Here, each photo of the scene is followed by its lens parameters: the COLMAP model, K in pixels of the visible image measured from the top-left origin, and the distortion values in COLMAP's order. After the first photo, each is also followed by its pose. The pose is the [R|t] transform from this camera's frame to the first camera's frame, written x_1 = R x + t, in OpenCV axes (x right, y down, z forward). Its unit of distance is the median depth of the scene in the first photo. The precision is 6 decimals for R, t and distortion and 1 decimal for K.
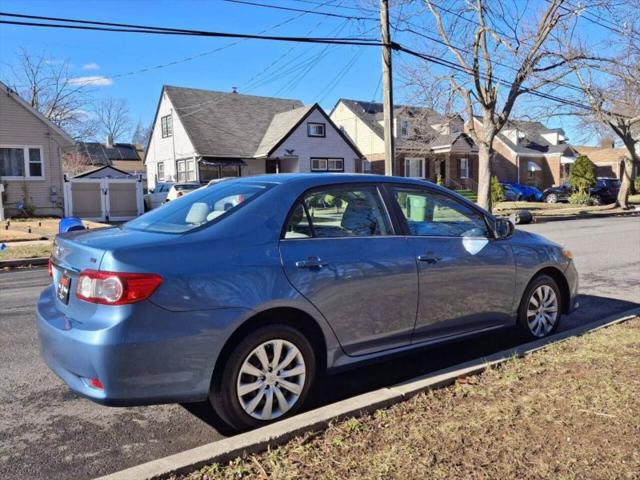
lens RADIAL K [[528.5, 0, 320.0], [0, 528.5, 240.0], [0, 0, 1]] dist [0.104683, -0.235431]
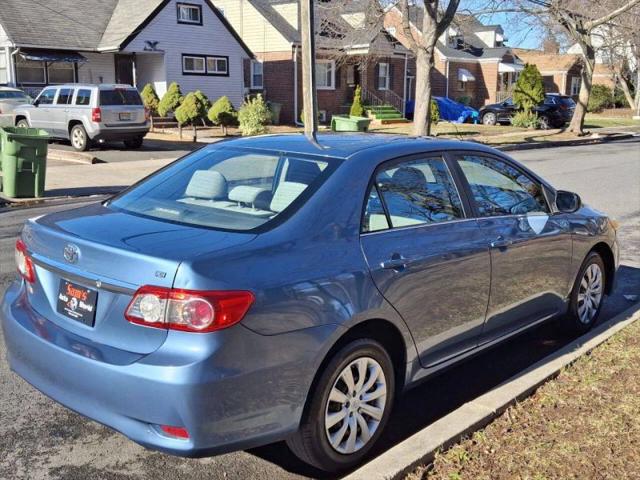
lens RADIAL K [[710.1, 0, 322.8], [0, 710.1, 249.0], [0, 0, 1]] dist [0.169878, -0.432385]
pose [[0.977676, -0.018392, 0.209310, -0.052866], [-0.006587, 0.992989, 0.118020, -0.015612], [-0.210014, -0.116764, 0.970701, -0.005408]]
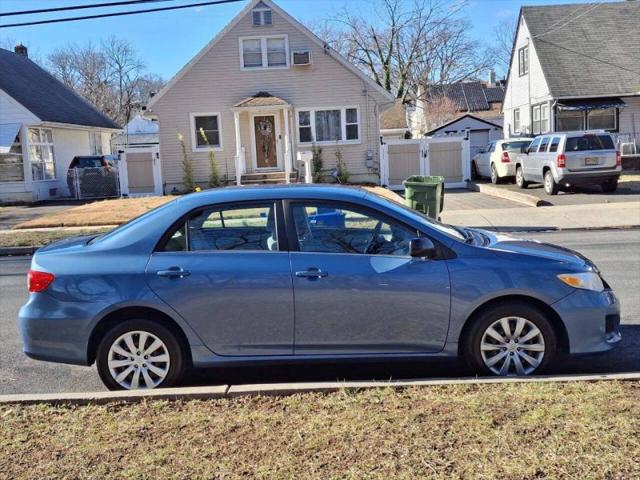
lens RADIAL K [[710.1, 0, 322.8], [0, 710.1, 249.0], [0, 0, 1]] dist [0.169878, -0.432385]
pose [[0.791844, 0.060859, -0.607683, 0.186414], [-0.020041, 0.997076, 0.073741, -0.020756], [0.610394, -0.046213, 0.790749, -0.012633]]
